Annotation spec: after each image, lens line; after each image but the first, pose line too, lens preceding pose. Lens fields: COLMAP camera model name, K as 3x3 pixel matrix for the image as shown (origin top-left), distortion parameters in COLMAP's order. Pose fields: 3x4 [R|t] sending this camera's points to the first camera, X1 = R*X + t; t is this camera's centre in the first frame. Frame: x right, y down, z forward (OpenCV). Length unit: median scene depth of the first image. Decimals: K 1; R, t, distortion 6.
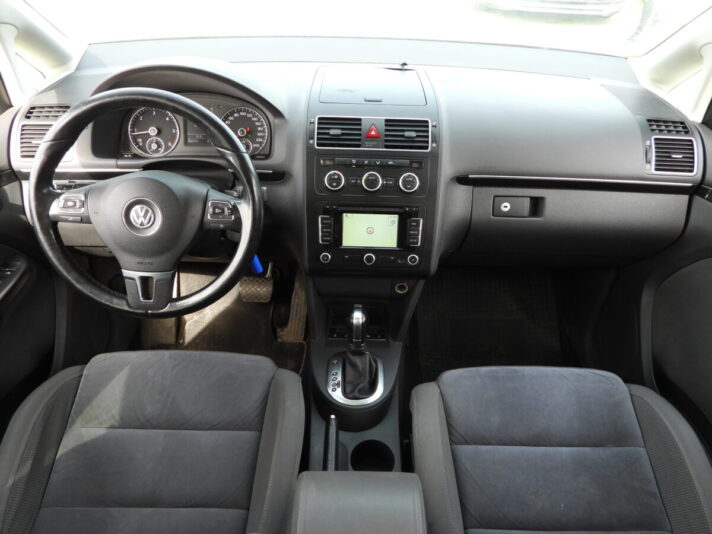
lens RADIAL K [[492.9, 0, 348.2], [0, 492.9, 267.0], [0, 0, 1]] dist [0.002792, 0.000368]
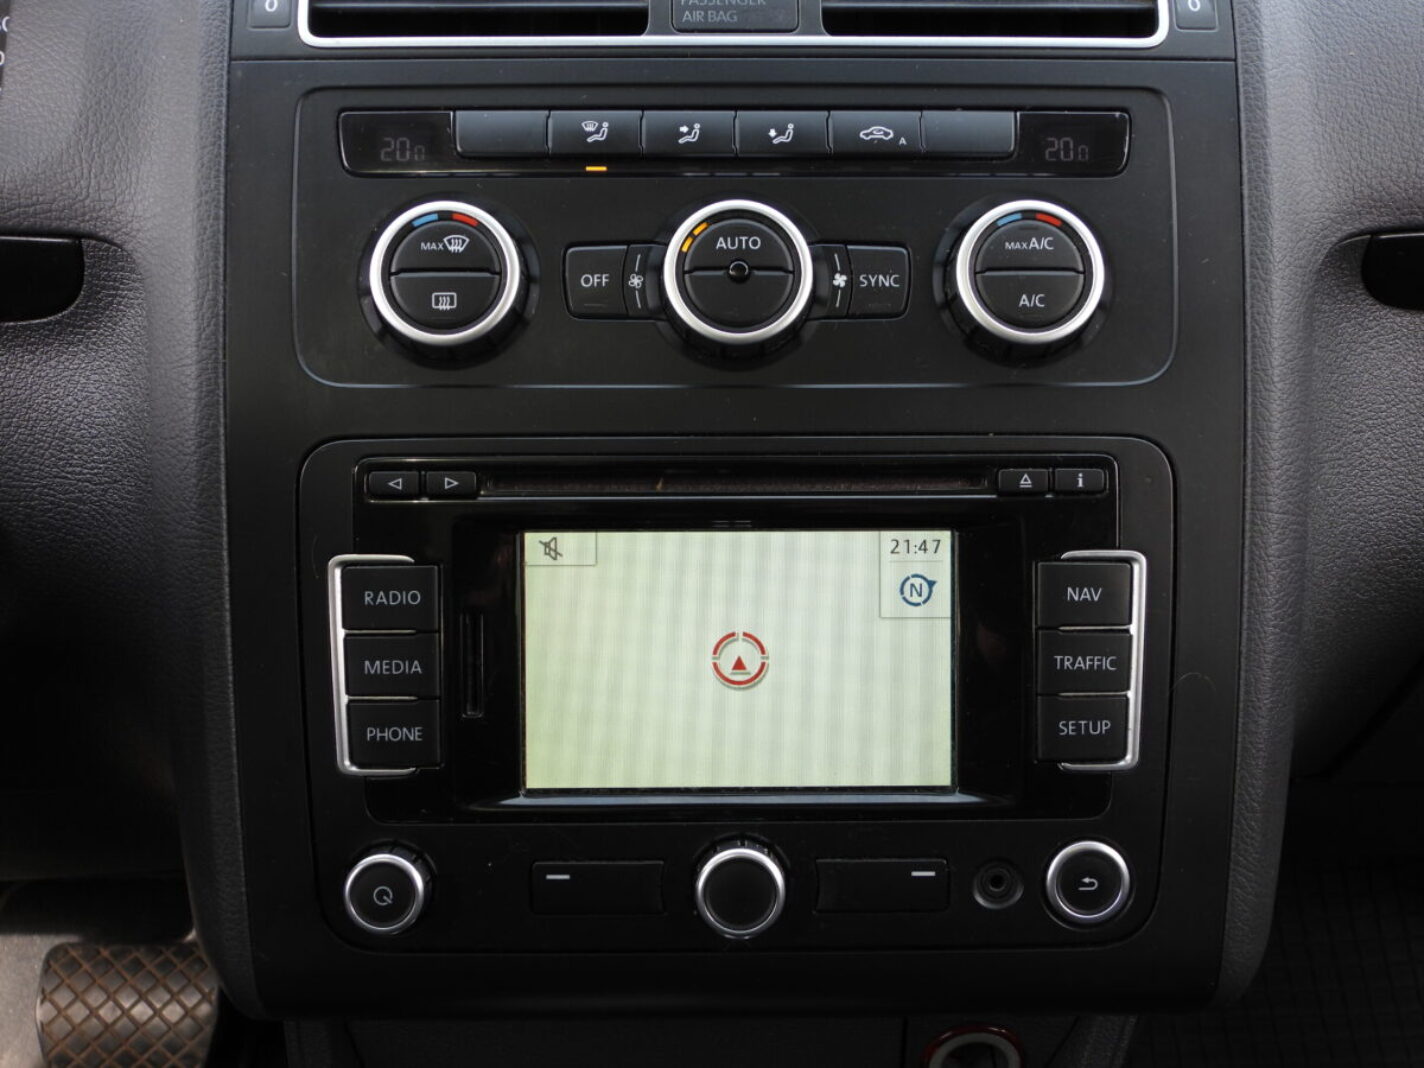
lens RADIAL K [[1583.8, 0, 712.0], [0, 1583.8, 534.0], [0, 0, 1]] dist [-0.014964, -0.021228]
pose [[0.998936, -0.028767, 0.036054, 0.024105], [0.034497, 0.984838, -0.170010, -0.037330], [-0.030617, 0.171073, 0.984783, 0.600721]]
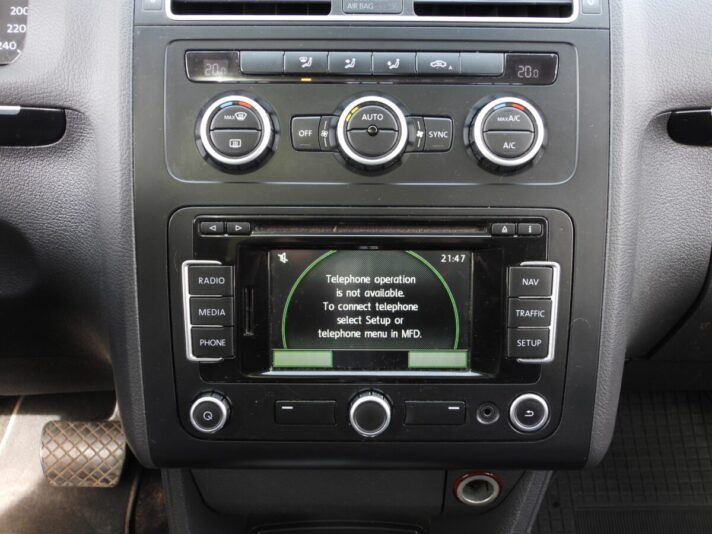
lens RADIAL K [[791.9, 0, 356.0], [0, 791.9, 267.0], [0, 0, 1]] dist [-0.014964, -0.021228]
pose [[0.999446, -0.021283, 0.025594, 0.025729], [0.023721, 0.994797, -0.099072, -0.054816], [-0.023353, 0.099624, 0.994751, 0.564497]]
